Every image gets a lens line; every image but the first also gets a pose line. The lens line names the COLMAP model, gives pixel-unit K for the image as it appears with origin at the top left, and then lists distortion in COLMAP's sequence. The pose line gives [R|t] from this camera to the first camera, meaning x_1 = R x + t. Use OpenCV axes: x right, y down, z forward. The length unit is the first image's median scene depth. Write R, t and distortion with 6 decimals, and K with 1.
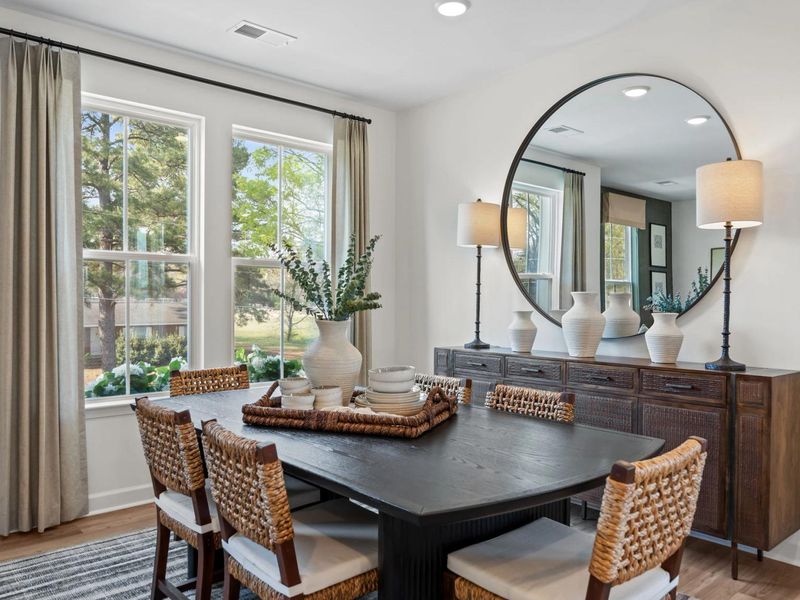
lens RADIAL K [[629.9, 0, 397.6], [0, 629.9, 302.7], [0, 0, 1]] dist [-0.003890, 0.000253]
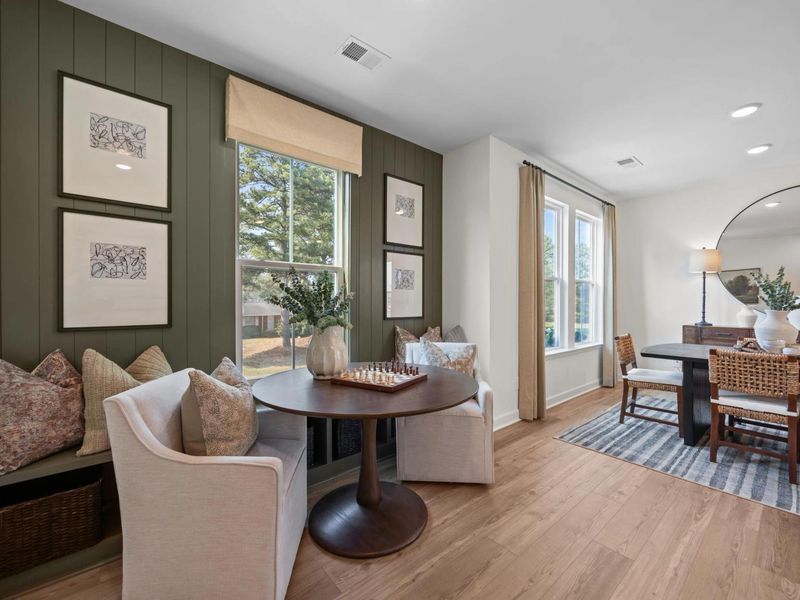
lens RADIAL K [[342.2, 0, 401.3], [0, 342.2, 301.4], [0, 0, 1]] dist [-0.001557, -0.000519]
pose [[0.999693, 0.002033, -0.024677, -0.900385], [-0.002060, 0.999997, -0.001096, 0.002206], [0.024674, 0.001147, 0.999695, -0.068961]]
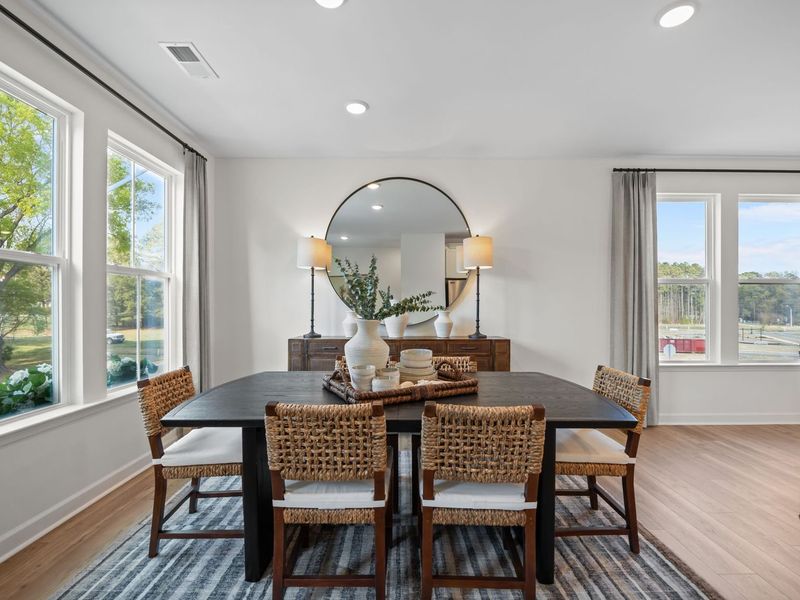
lens RADIAL K [[382.9, 0, 402.5], [0, 382.9, 299.5], [0, 0, 1]] dist [-0.002149, -0.000499]
pose [[0.661990, 0.008054, 0.749469, -0.473104], [0.006430, 0.999844, -0.016424, -0.000284], [-0.749485, 0.015692, 0.661836, 0.297625]]
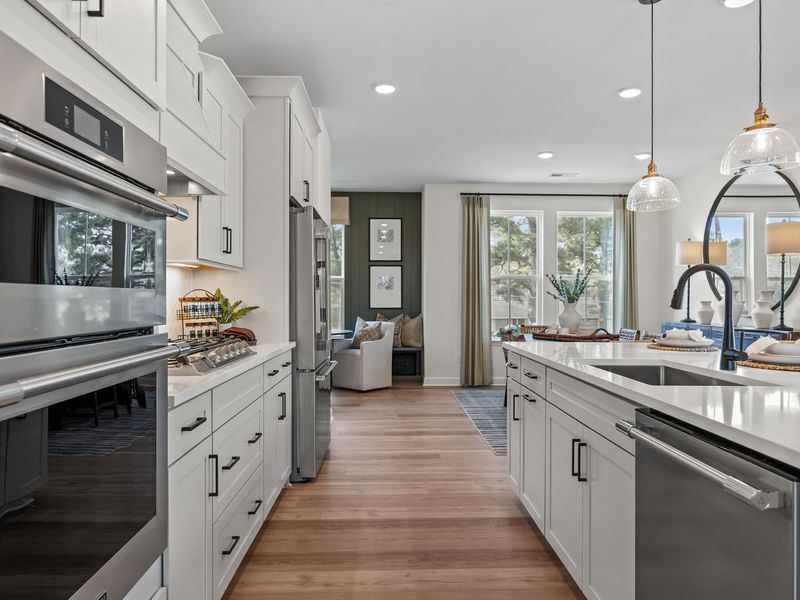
lens RADIAL K [[629.9, 0, 398.1], [0, 629.9, 301.4], [0, 0, 1]] dist [-0.003890, 0.000253]
pose [[0.779691, -0.000480, -0.626165, 0.757401], [-0.001100, 0.999997, -0.002136, 0.022484], [0.626164, 0.002354, 0.779688, -1.142835]]
